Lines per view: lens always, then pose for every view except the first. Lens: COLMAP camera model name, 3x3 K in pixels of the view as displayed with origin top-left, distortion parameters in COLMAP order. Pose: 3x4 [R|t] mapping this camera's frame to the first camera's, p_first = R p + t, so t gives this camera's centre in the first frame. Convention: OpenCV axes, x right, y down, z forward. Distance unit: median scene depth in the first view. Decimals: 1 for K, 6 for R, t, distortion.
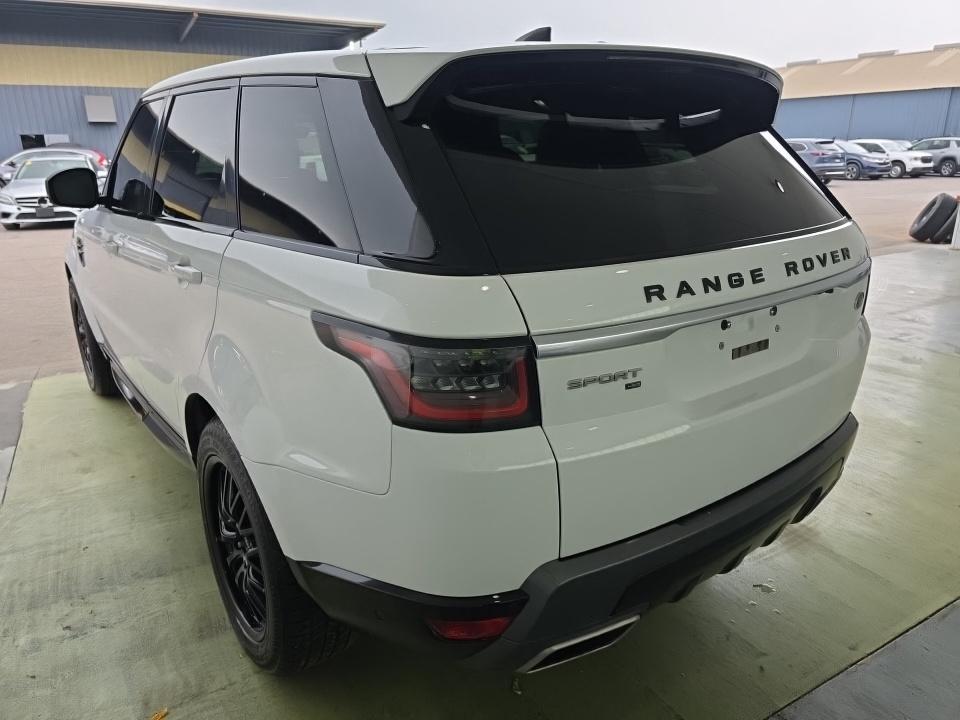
lens RADIAL K [[658.0, 0, 473.7], [0, 658.0, 359.9], [0, 0, 1]] dist [0.035331, -0.016914]
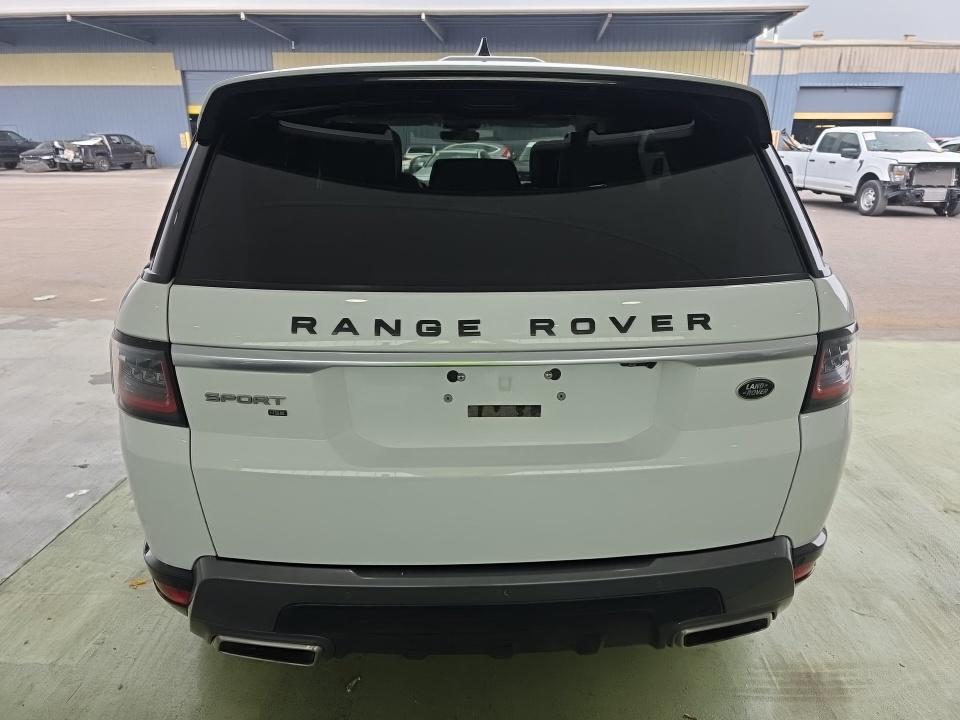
lens RADIAL K [[658.0, 0, 477.2], [0, 658.0, 363.6], [0, 0, 1]] dist [0.035331, -0.016914]
pose [[0.836670, 0.190142, -0.513644, 0.859864], [-0.183060, 0.980954, 0.064946, -0.133802], [0.516210, 0.039689, 0.855542, 0.255730]]
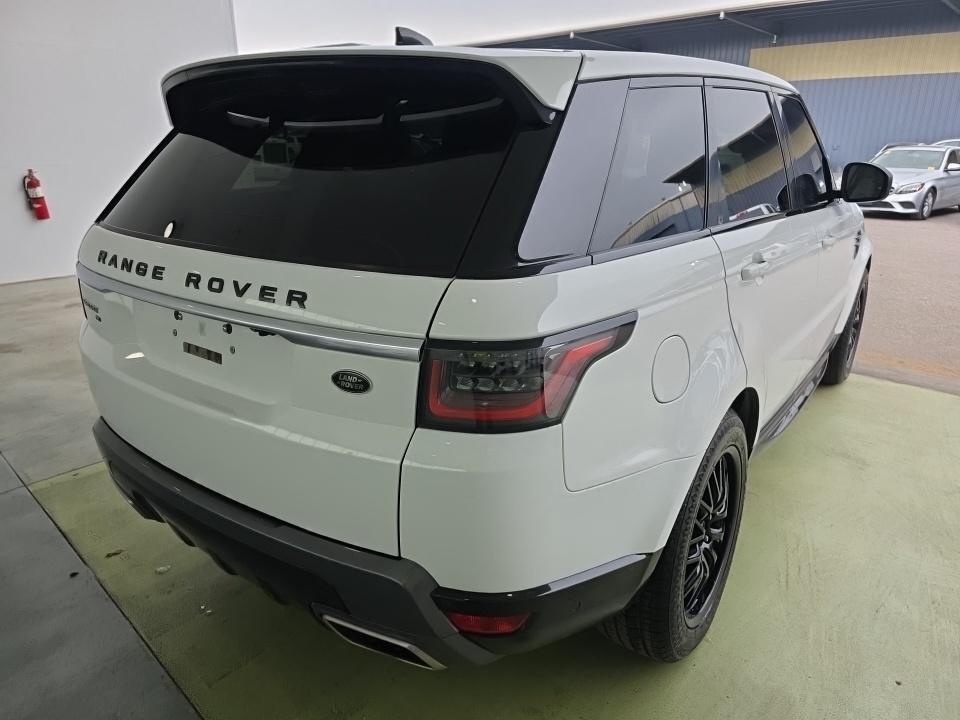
lens RADIAL K [[658.0, 0, 480.6], [0, 658.0, 362.4], [0, 0, 1]] dist [0.035331, -0.016914]
pose [[0.293928, 0.318692, -0.901133, 1.528519], [-0.302515, 0.925331, 0.228577, -0.379597], [0.906692, 0.205421, 0.368390, 1.067163]]
